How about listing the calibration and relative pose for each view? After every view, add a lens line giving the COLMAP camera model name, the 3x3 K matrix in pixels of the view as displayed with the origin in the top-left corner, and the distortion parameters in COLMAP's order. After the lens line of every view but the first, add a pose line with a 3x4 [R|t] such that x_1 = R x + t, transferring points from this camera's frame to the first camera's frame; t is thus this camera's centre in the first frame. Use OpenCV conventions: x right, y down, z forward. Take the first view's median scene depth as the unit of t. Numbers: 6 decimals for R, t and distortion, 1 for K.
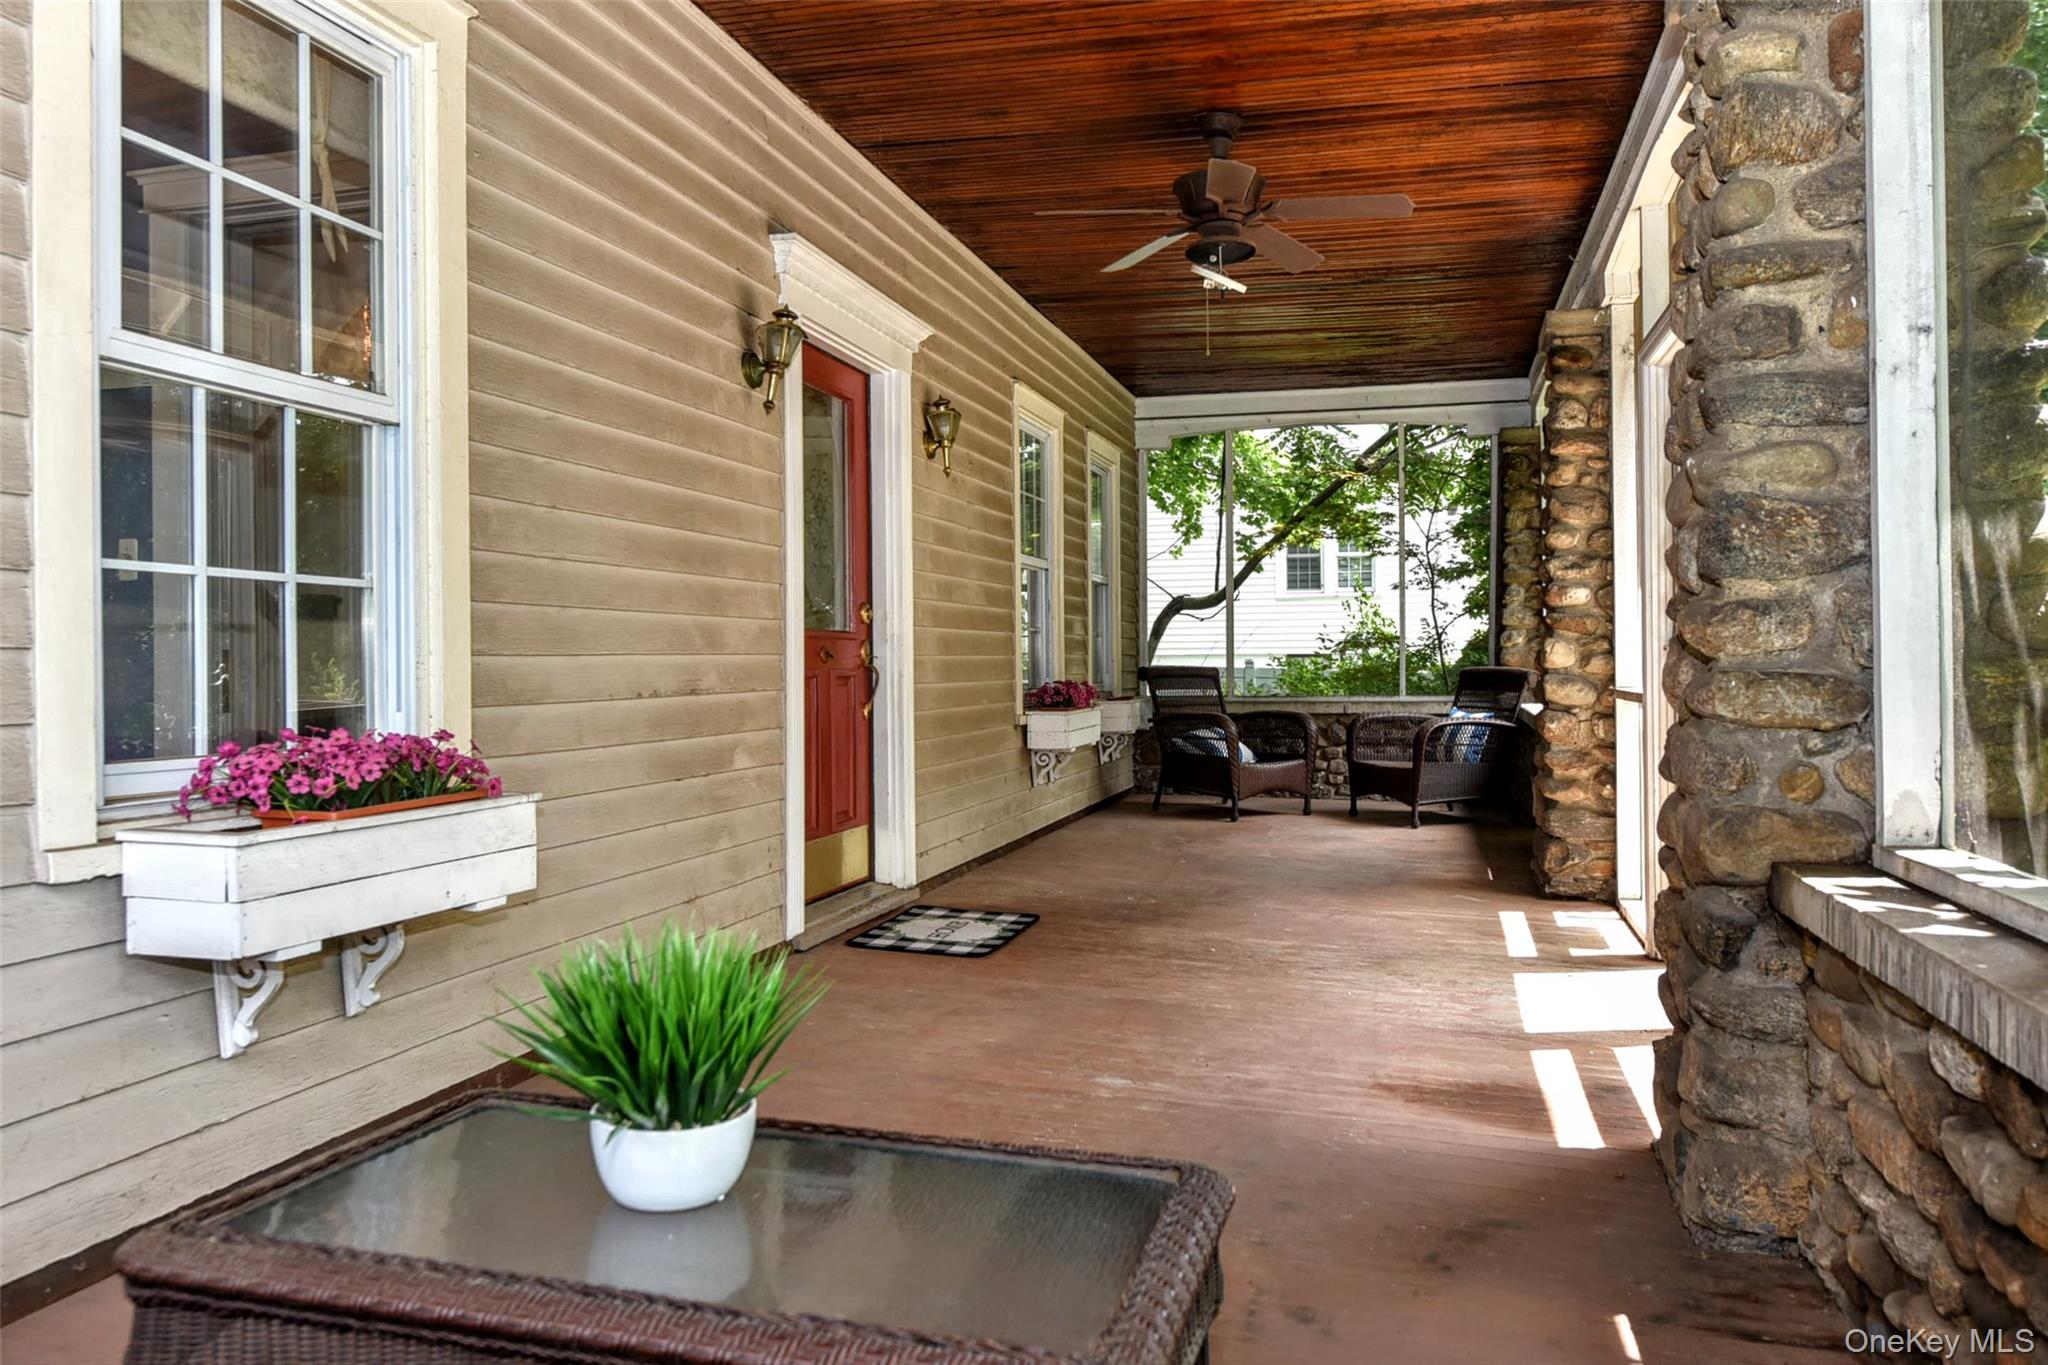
lens RADIAL K [[1399.4, 0, 1064.9], [0, 1399.4, 675.6], [0, 0, 1]] dist [0.002692, -0.000219]
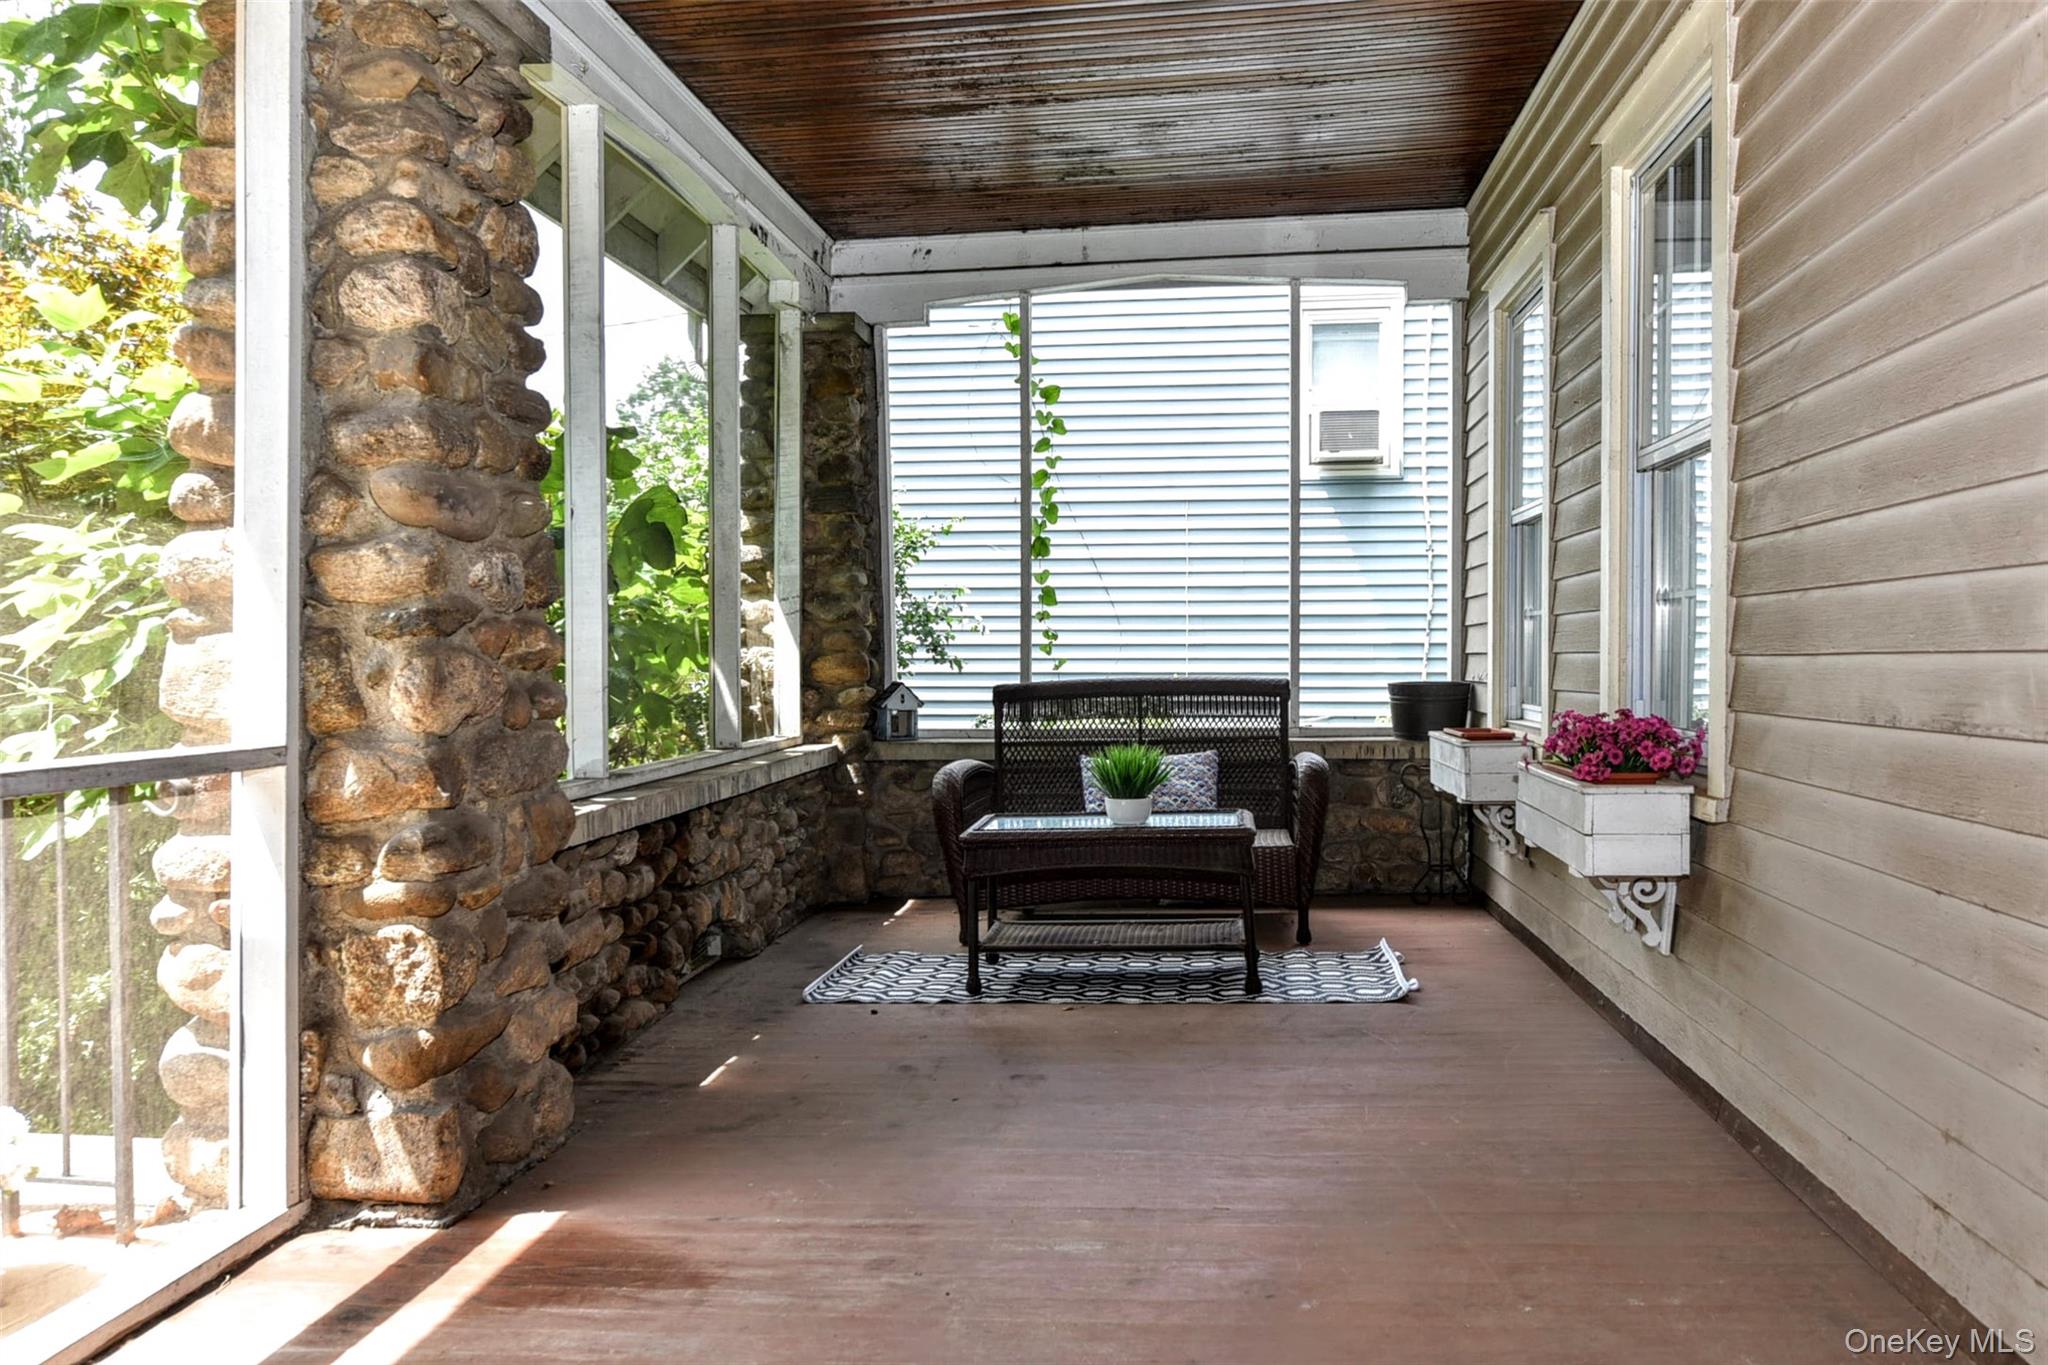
lens RADIAL K [[1399.4, 0, 1064.9], [0, 1399.4, 675.6], [0, 0, 1]] dist [0.002692, -0.000219]
pose [[-0.987983, 0.013770, -0.153950, 0.141899], [0.010663, 0.999723, 0.020993, -0.023786], [0.154196, 0.019099, -0.987856, 1.629639]]
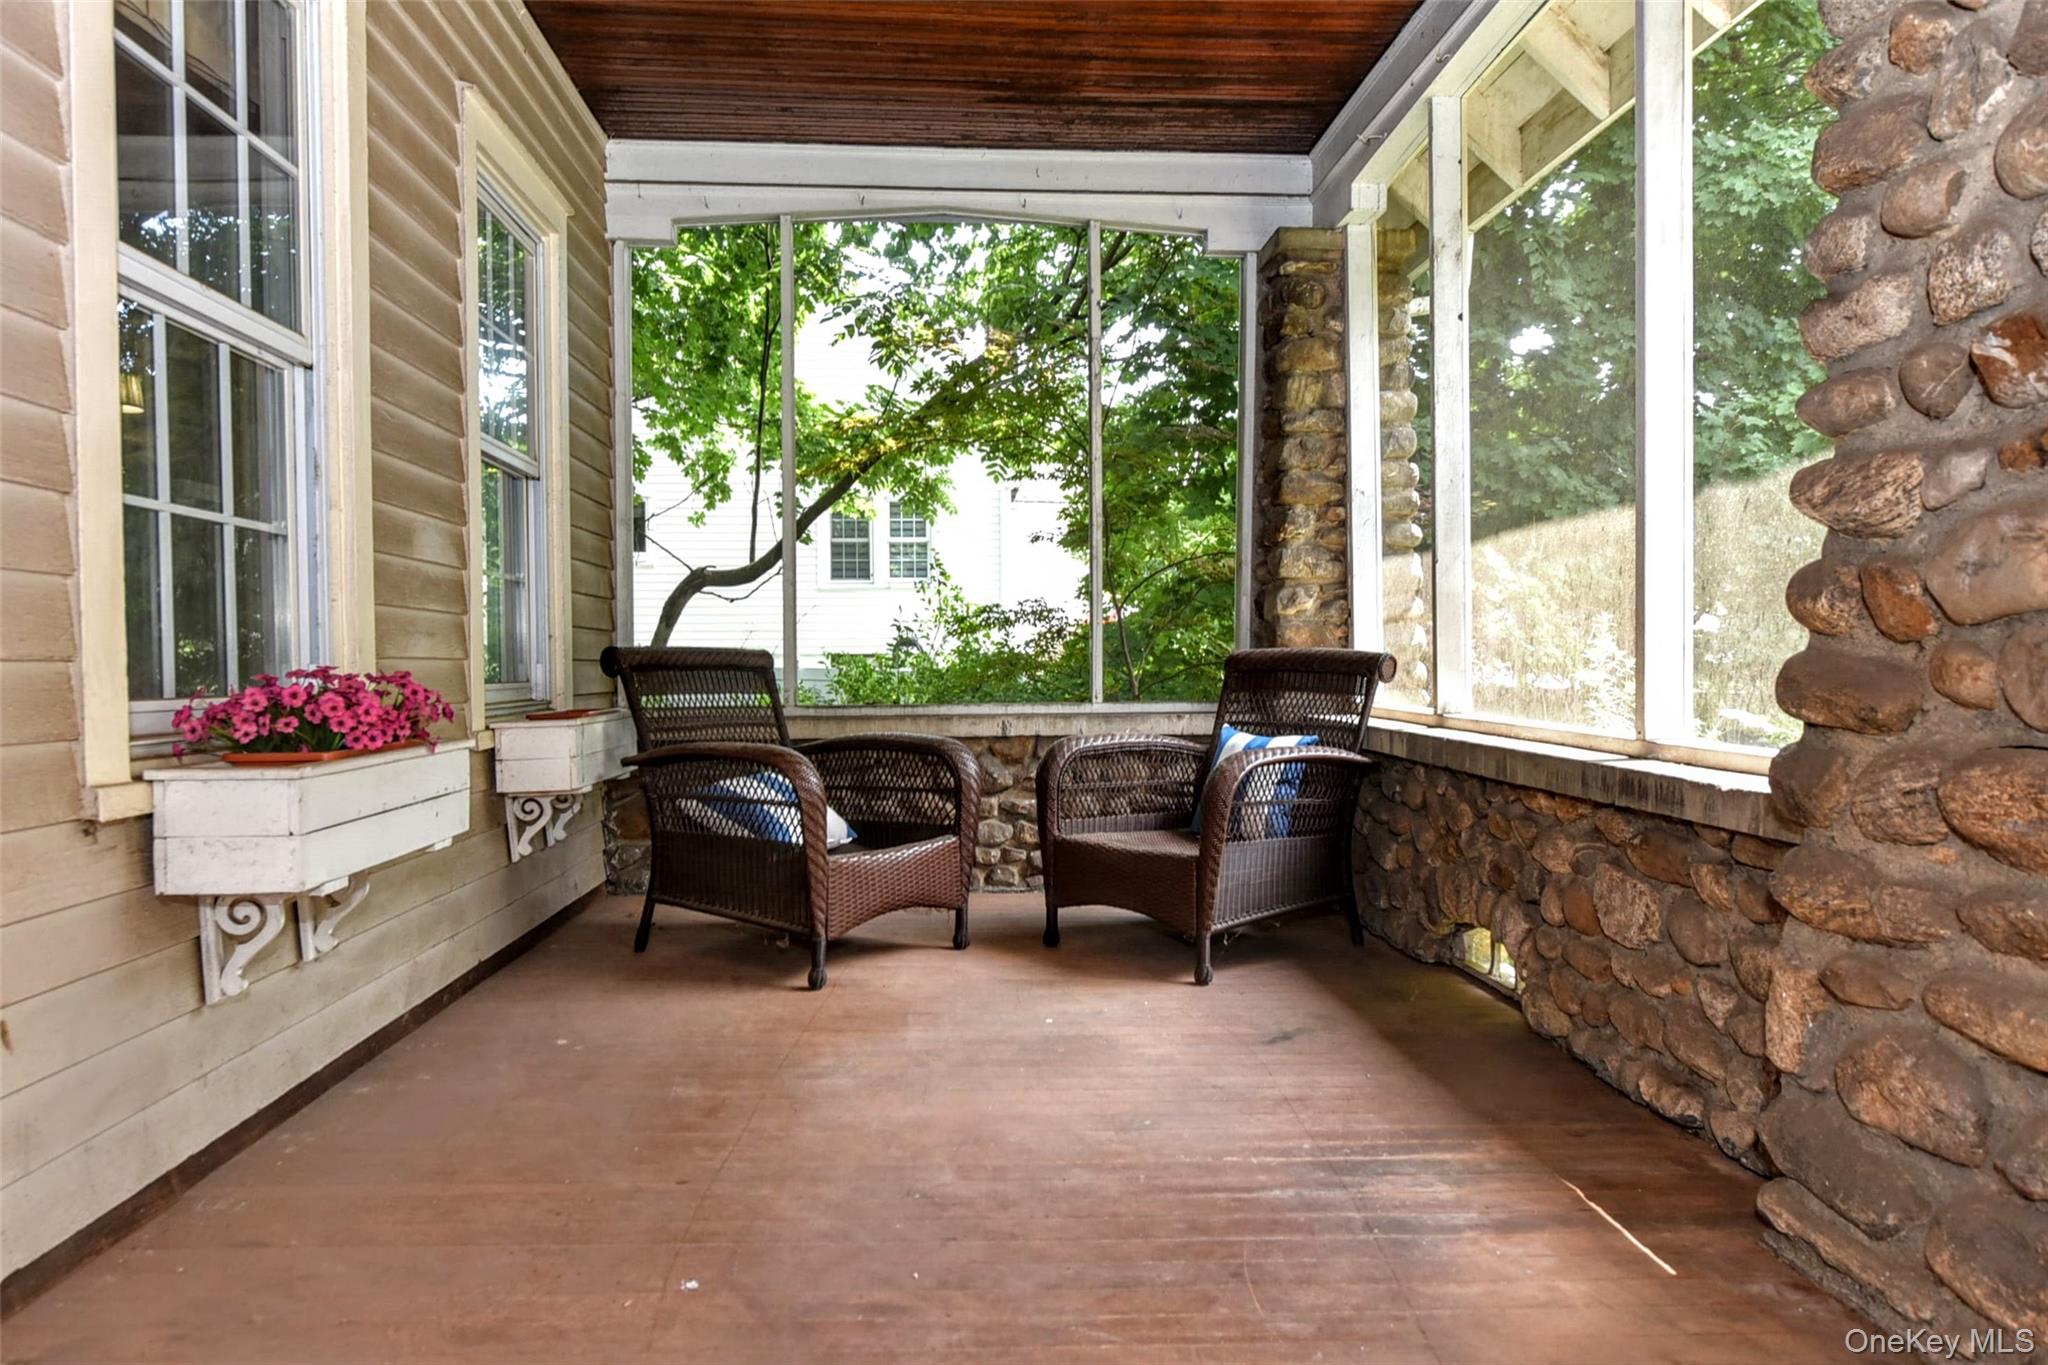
lens RADIAL K [[1399.4, 0, 1064.9], [0, 1399.4, 675.6], [0, 0, 1]] dist [0.002692, -0.000219]
pose [[0.944859, -0.003164, 0.327462, 0.044202], [0.004557, 0.999984, -0.003487, 0.005416], [-0.327445, 0.004787, 0.944858, 0.493056]]
